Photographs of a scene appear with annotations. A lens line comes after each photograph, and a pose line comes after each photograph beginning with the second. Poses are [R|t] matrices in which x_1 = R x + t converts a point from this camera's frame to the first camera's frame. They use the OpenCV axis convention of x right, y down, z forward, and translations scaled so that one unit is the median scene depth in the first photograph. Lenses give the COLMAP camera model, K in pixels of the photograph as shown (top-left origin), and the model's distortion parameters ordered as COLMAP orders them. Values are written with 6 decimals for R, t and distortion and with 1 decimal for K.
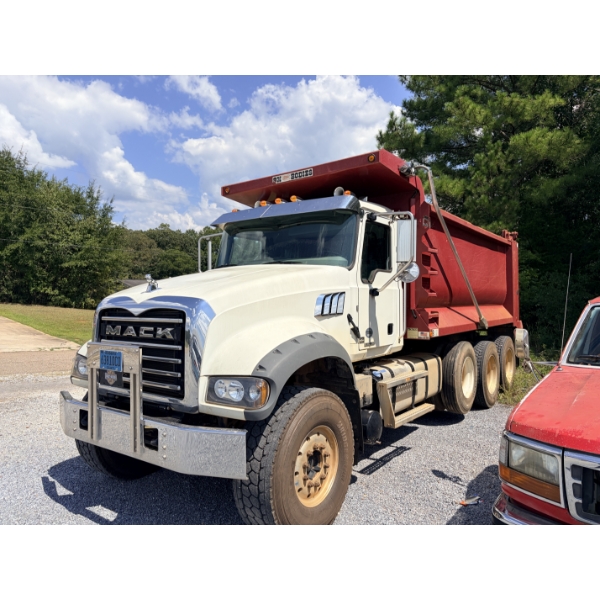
lens RADIAL K [[468.5, 0, 294.4], [0, 468.5, 307.8], [0, 0, 1]] dist [0.032231, -0.006667]
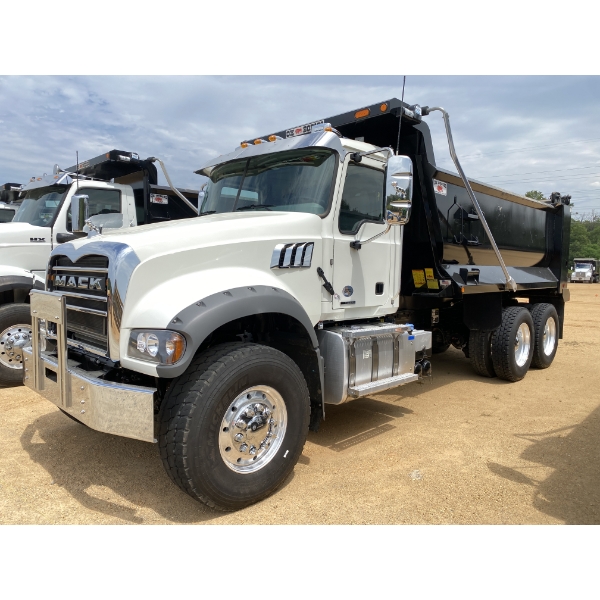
lens RADIAL K [[476.0, 0, 296.2], [0, 476.0, 302.4], [0, 0, 1]] dist [-0.002657, -0.006854]
pose [[0.990153, 0.028613, -0.137036, 0.237465], [-0.019876, 0.997706, 0.064707, 0.026193], [0.138573, -0.061346, 0.988450, 0.119971]]
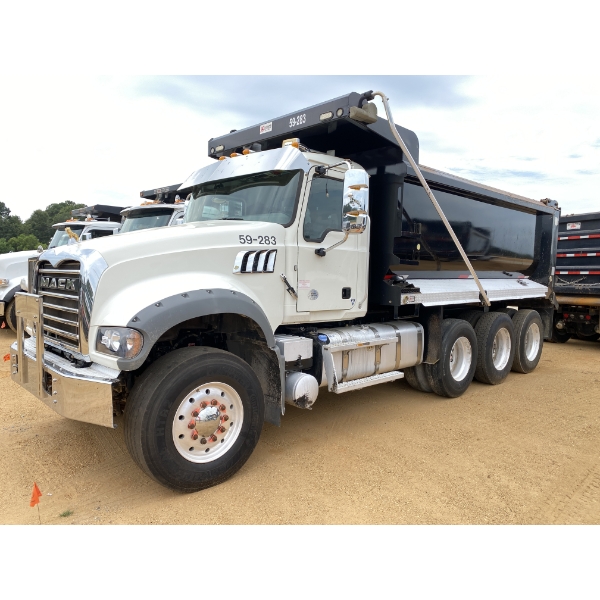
lens RADIAL K [[468.5, 0, 294.4], [0, 468.5, 307.8], [0, 0, 1]] dist [0.032231, -0.006667]
pose [[0.982249, 0.036033, -0.184088, 0.381215], [-0.024944, 0.997752, 0.062205, 0.028574], [0.185915, -0.056509, 0.980939, 0.073046]]
